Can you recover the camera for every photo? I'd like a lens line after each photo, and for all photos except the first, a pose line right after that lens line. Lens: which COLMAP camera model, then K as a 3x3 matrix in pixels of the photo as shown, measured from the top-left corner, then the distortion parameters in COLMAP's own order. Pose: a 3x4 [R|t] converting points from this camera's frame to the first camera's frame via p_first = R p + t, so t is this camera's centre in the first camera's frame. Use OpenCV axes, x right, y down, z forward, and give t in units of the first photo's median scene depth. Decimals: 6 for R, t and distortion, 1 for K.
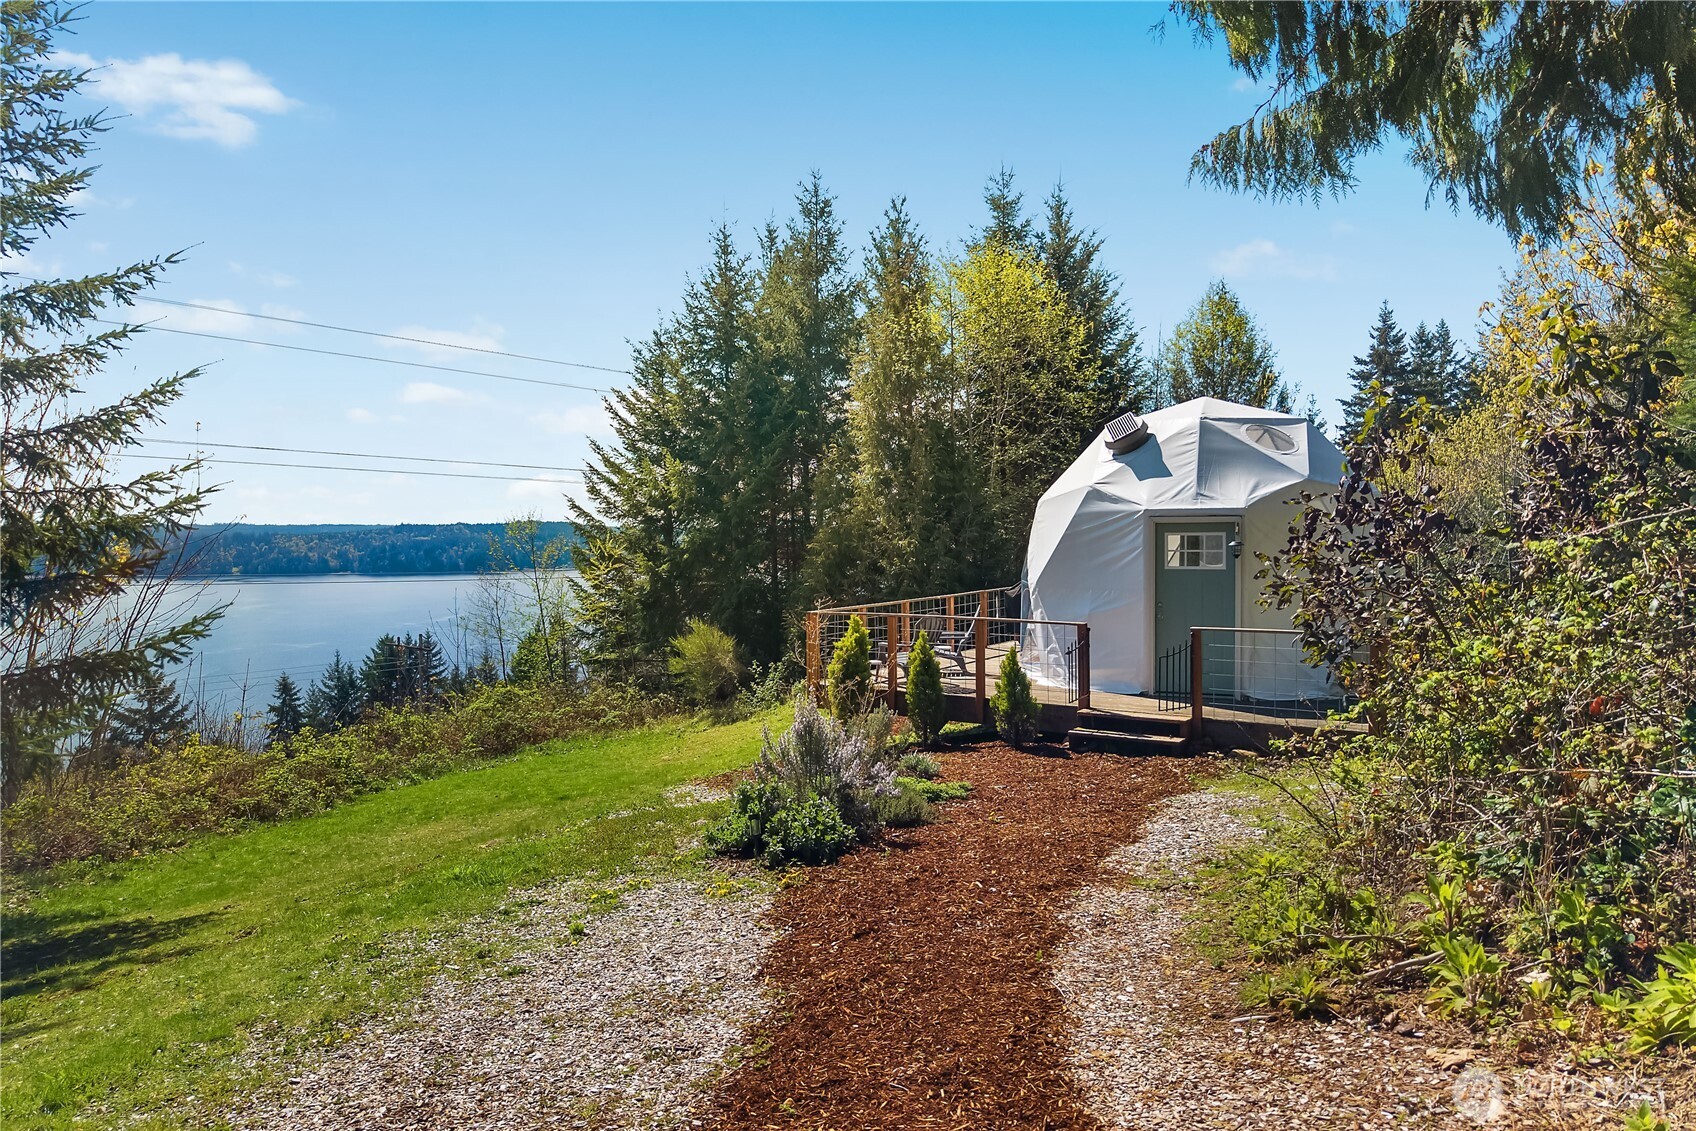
lens RADIAL K [[1117.7, 0, 849.1], [0, 1117.7, 546.5], [0, 0, 1]] dist [0.001391, -0.017903]
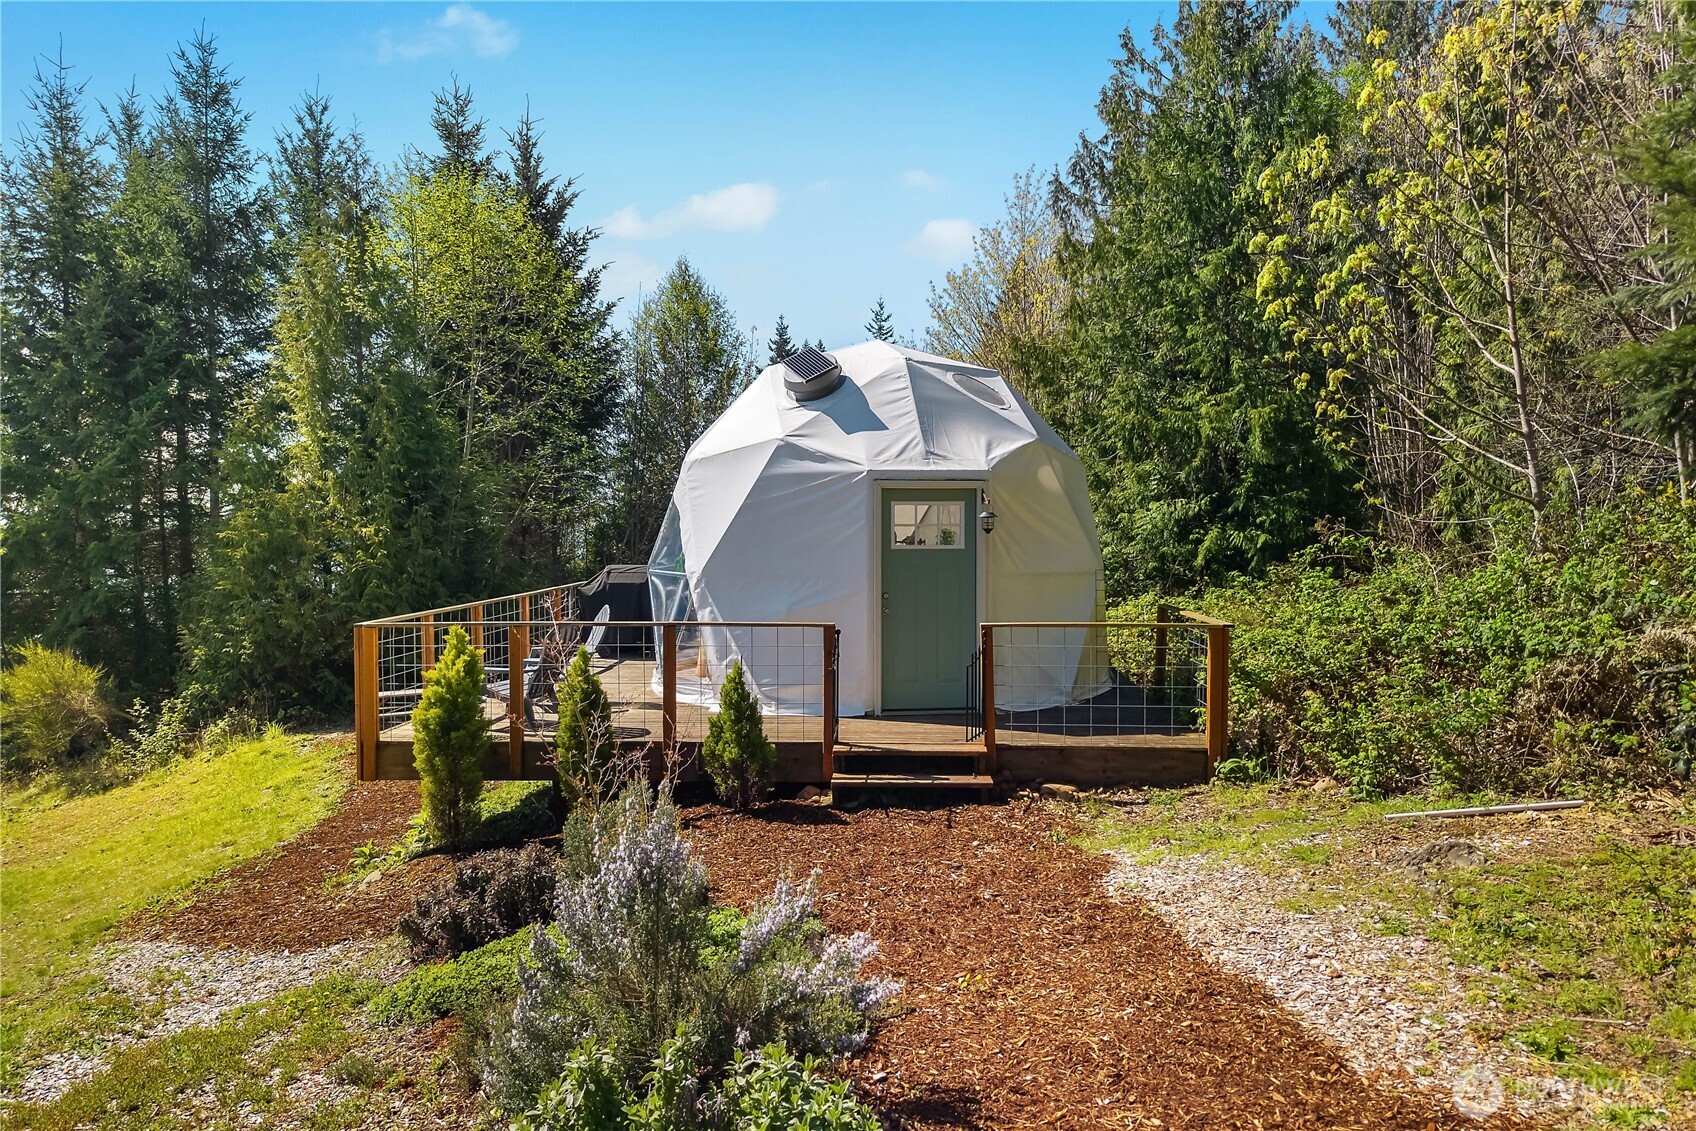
lens RADIAL K [[1117.7, 0, 849.1], [0, 1117.7, 546.5], [0, 0, 1]] dist [0.001391, -0.017903]
pose [[0.855567, -0.003483, 0.517681, -0.063070], [0.003729, 0.999993, 0.000565, 0.008269], [-0.517679, 0.001447, 0.855574, 0.169549]]
